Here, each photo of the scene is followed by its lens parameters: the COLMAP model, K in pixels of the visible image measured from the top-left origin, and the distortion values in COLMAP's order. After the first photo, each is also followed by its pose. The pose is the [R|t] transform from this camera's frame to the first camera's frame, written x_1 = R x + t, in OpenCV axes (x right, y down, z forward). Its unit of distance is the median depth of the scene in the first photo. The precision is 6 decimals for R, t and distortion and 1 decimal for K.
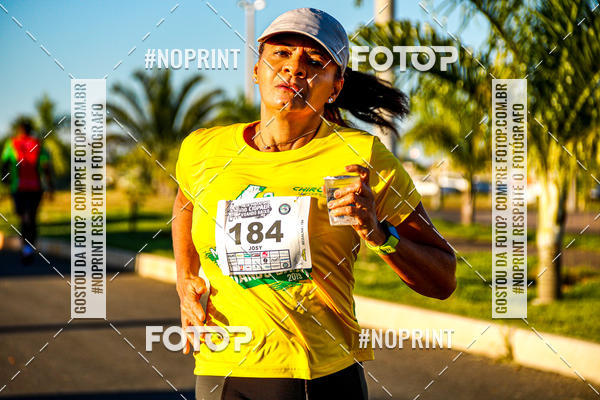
lens RADIAL K [[4026.0, 0, 300.0], [0, 4026.0, 200.0], [0, 0, 1]] dist [3.247345, -15.251697]
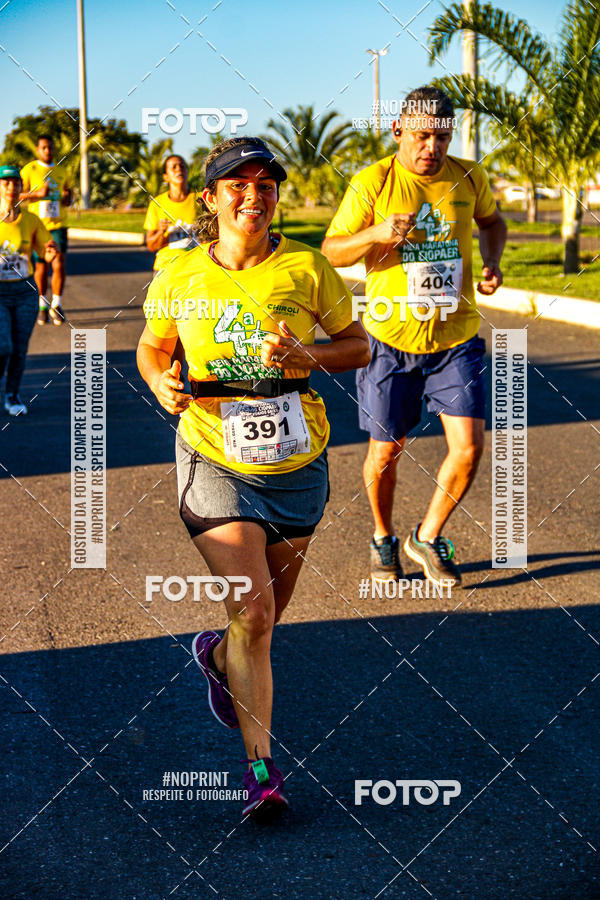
lens RADIAL K [[4178.1, 0, 285.5], [0, 4178.1, 448.6], [0, 0, 1]] dist [1.970285, 11.609450]
pose [[0.998300, -0.024015, -0.053109, 0.038704], [0.026986, 0.998069, 0.055947, 0.000285], [0.051663, -0.057285, 0.997020, -0.468916]]
